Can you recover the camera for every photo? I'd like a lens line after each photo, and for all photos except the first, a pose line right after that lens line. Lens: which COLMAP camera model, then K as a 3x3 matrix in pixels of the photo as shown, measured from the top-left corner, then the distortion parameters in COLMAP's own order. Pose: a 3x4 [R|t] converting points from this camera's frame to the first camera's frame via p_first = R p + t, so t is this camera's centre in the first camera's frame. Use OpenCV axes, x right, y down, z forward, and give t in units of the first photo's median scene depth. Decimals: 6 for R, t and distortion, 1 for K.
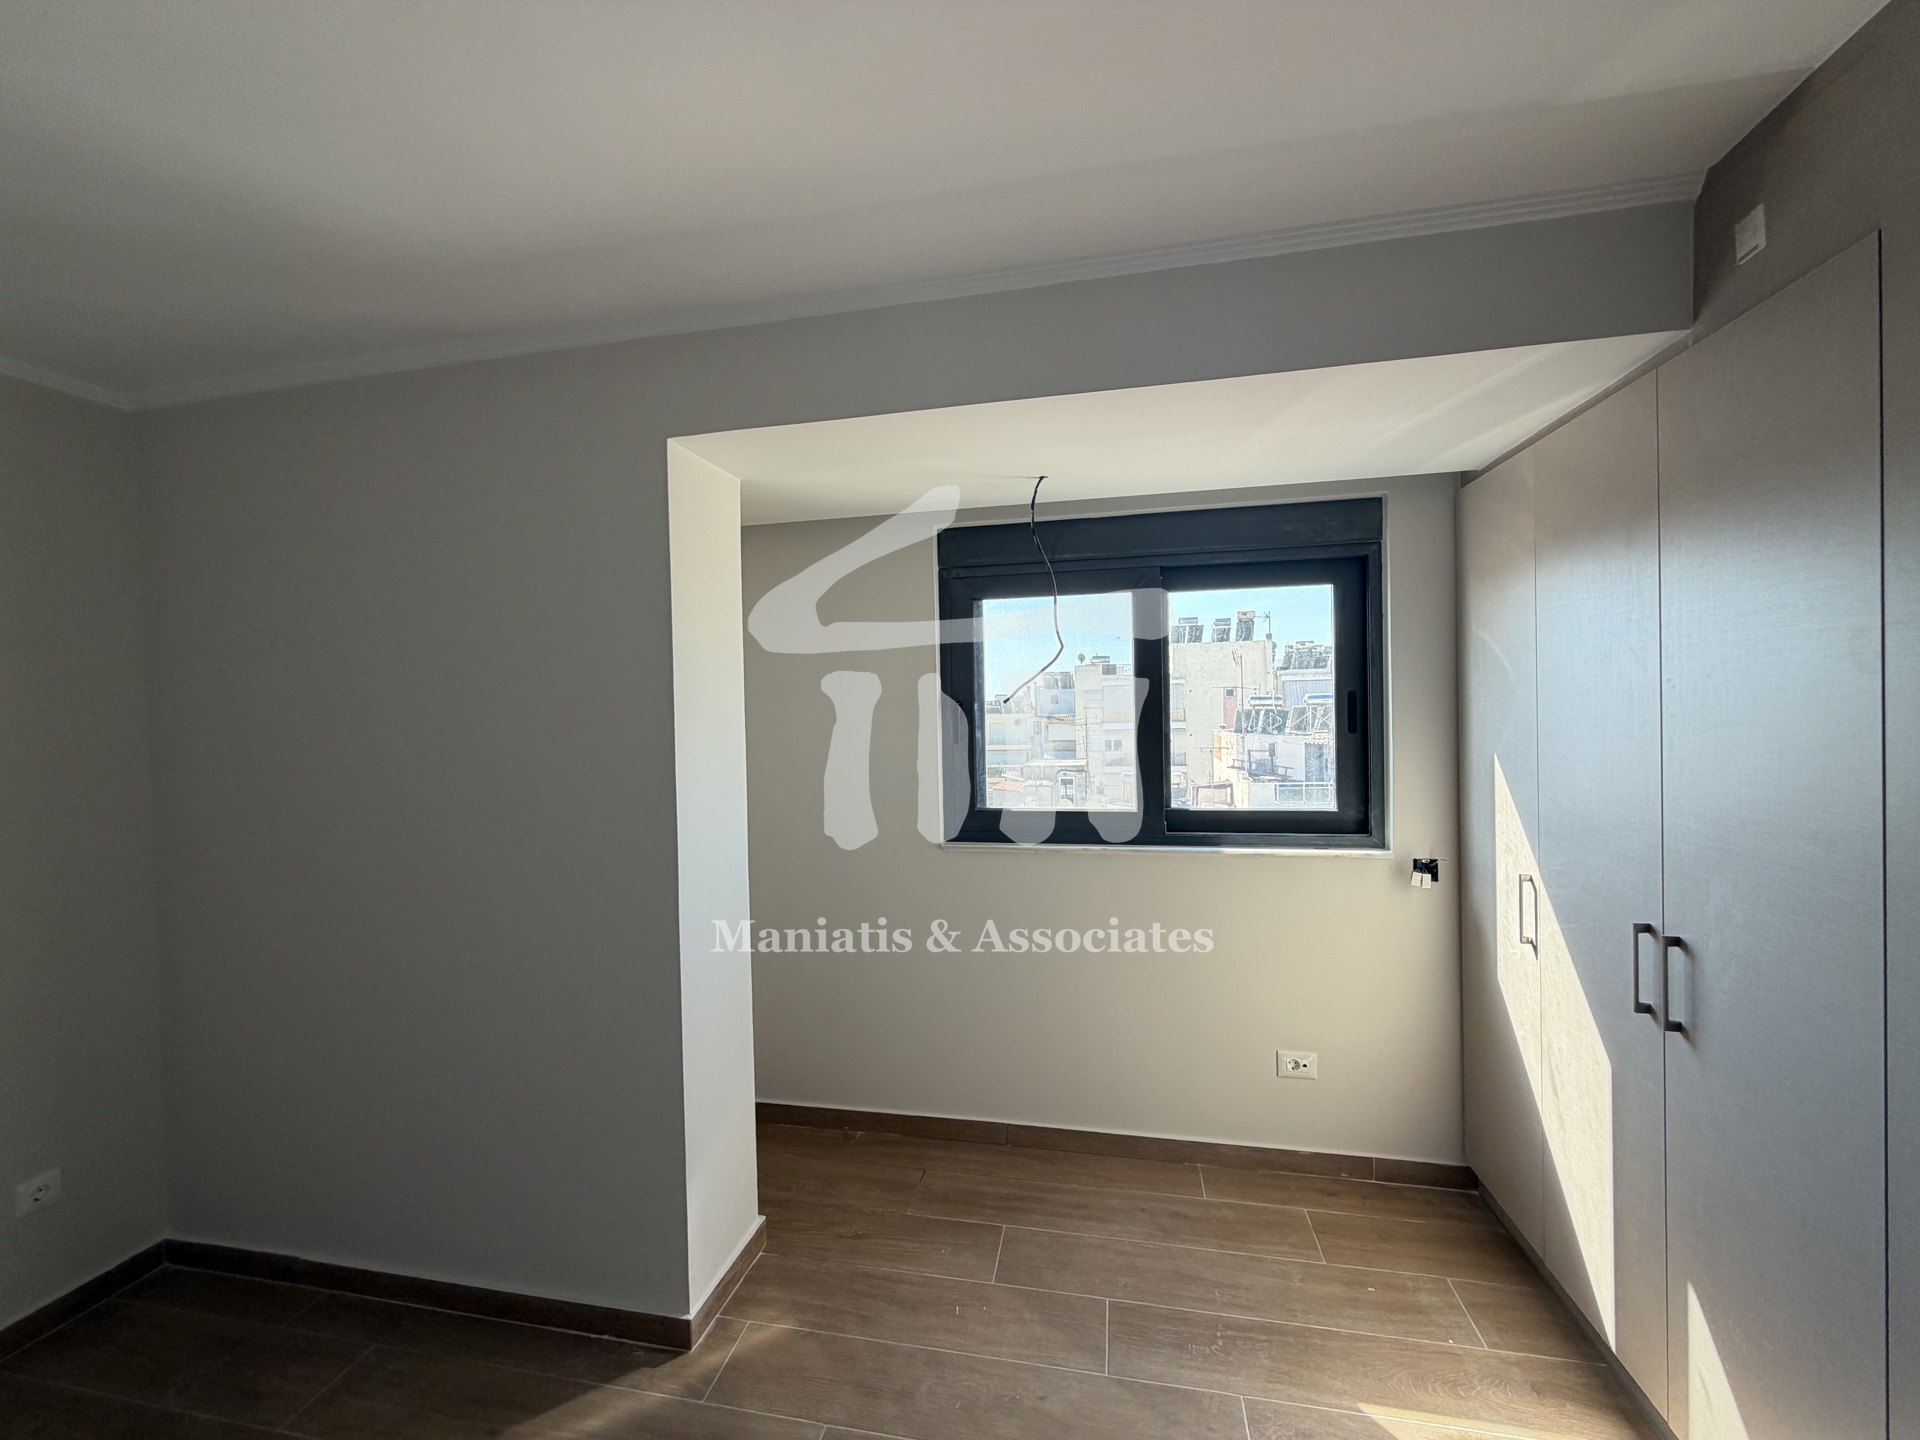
lens RADIAL K [[763.1, 0, 953.3], [0, 763.1, 718.7], [0, 0, 1]] dist [0.000765, -0.000199]
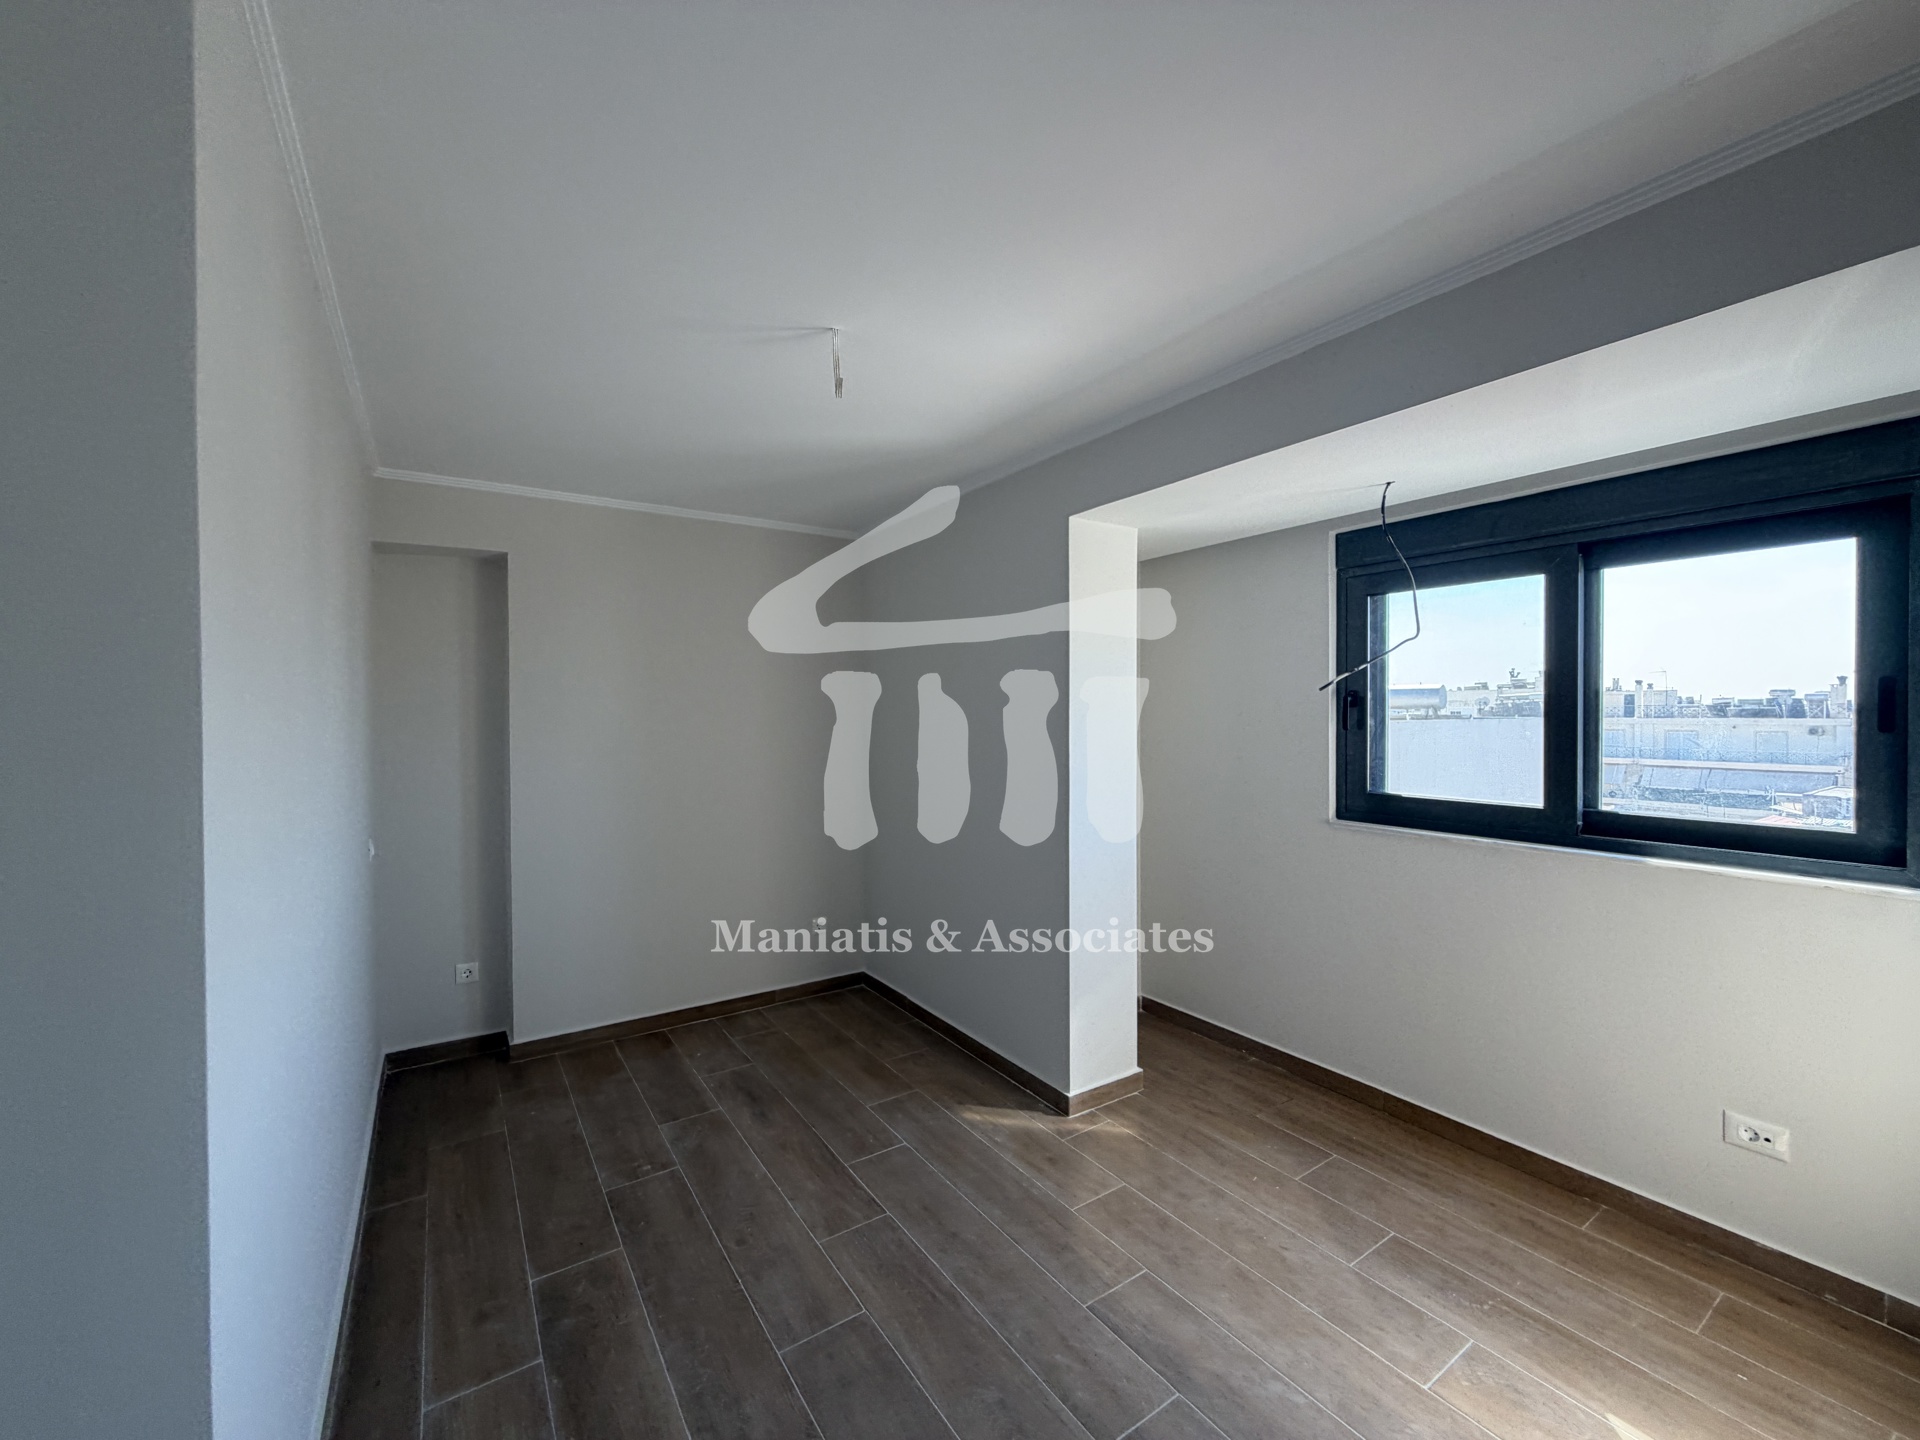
lens RADIAL K [[763.1, 0, 953.3], [0, 763.1, 718.7], [0, 0, 1]] dist [0.000765, -0.000199]
pose [[0.714303, 0.025645, -0.699367, 0.442547], [-0.021672, 0.999660, 0.014521, 0.016230], [0.699501, 0.004784, 0.714616, -0.206084]]
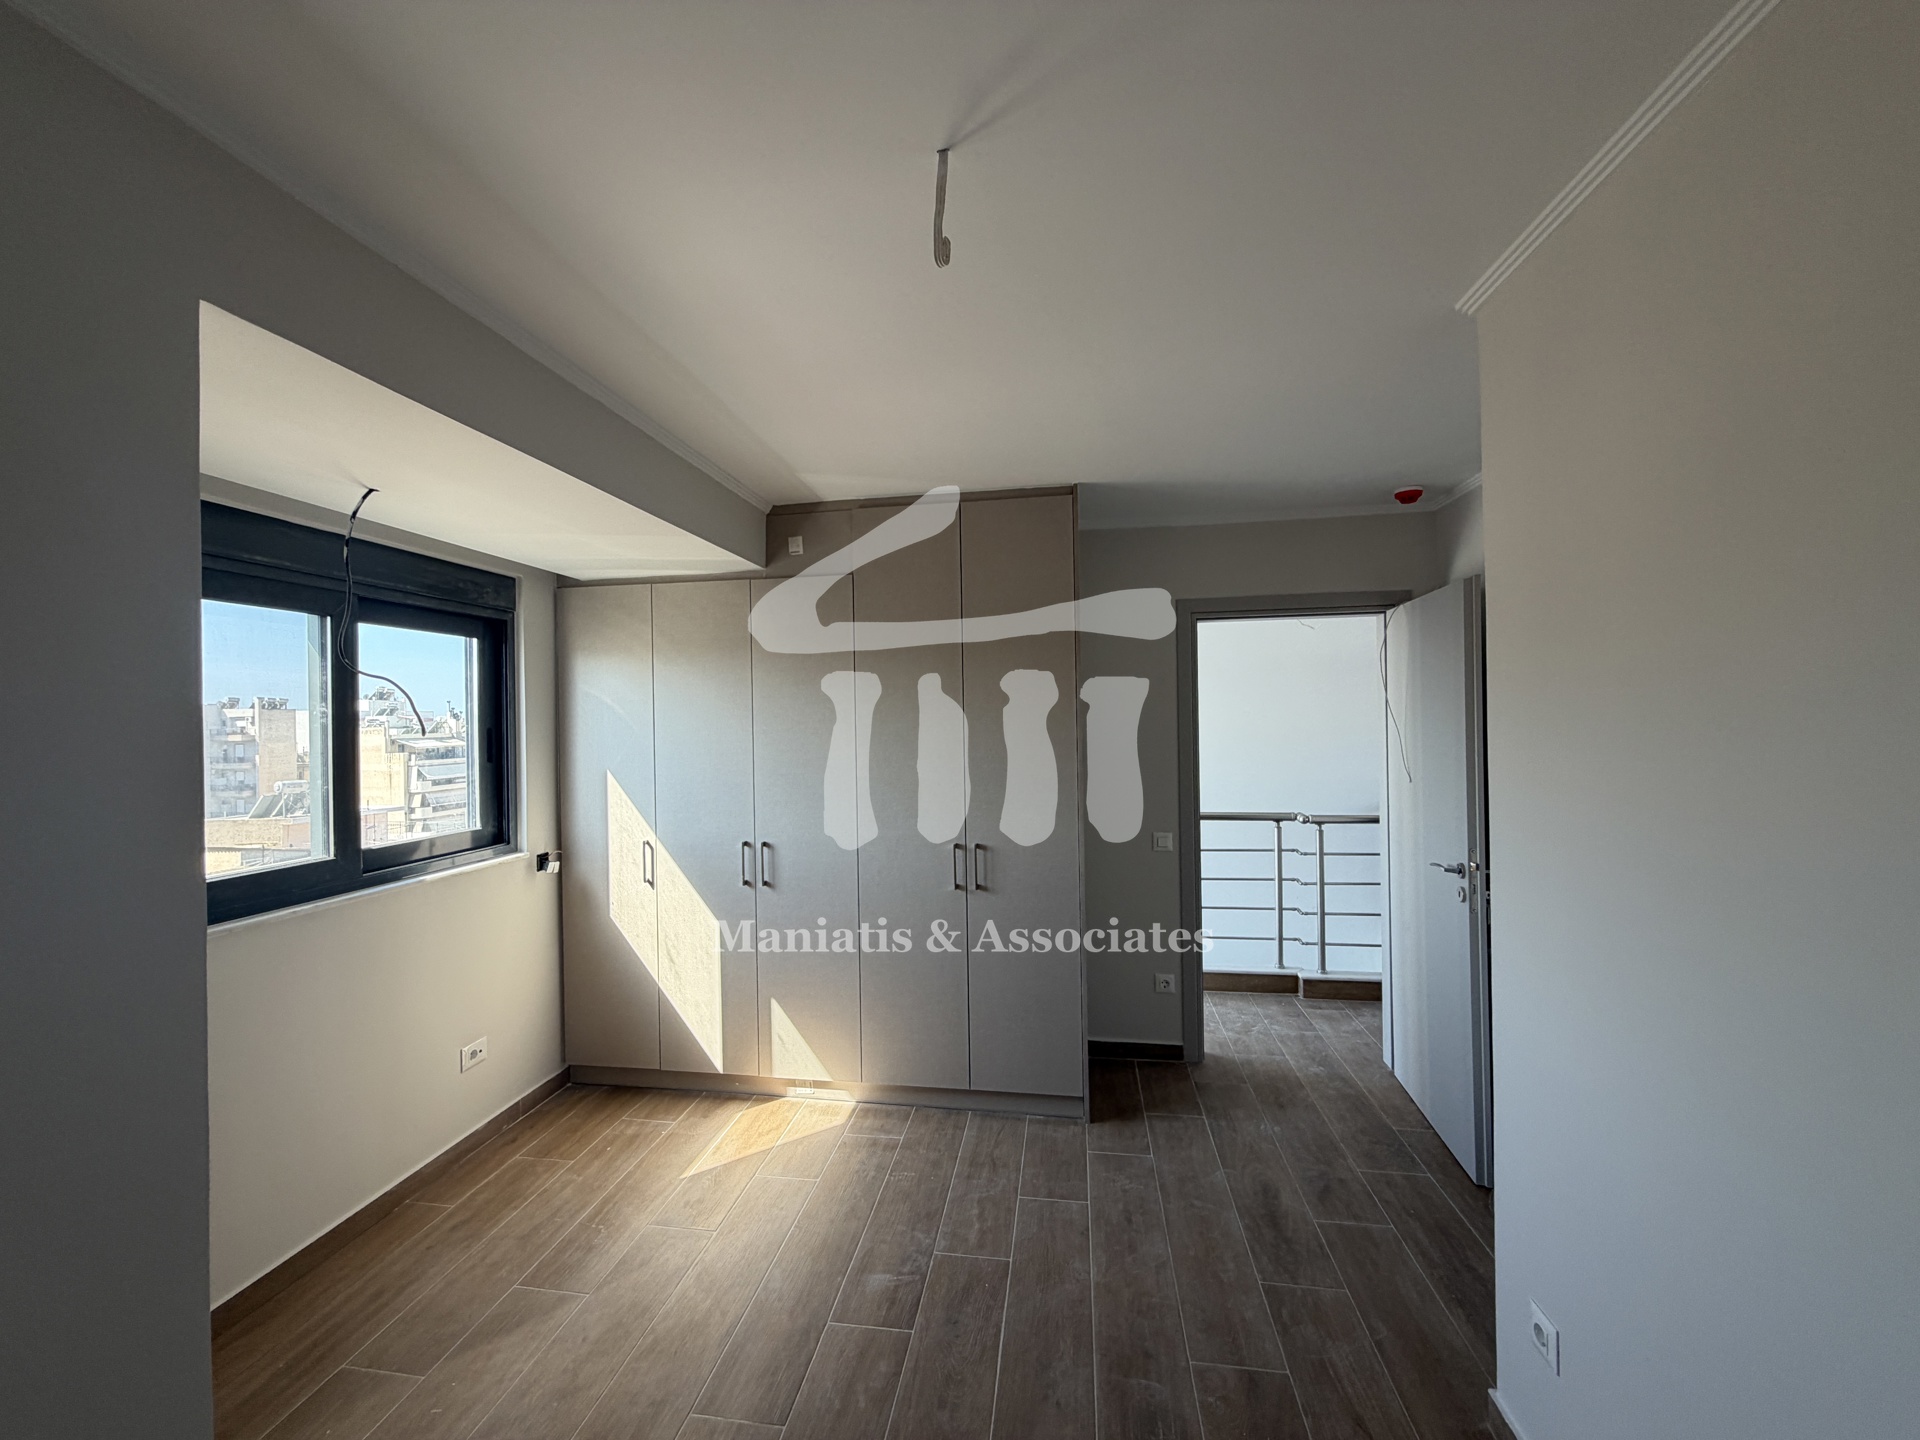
lens RADIAL K [[763.1, 0, 953.3], [0, 763.1, 718.7], [0, 0, 1]] dist [0.000765, -0.000199]
pose [[-0.048152, 0.024192, 0.998547, -0.823582], [0.031929, 0.999233, -0.022669, -0.000193], [-0.998330, 0.030791, -0.048888, 0.360466]]
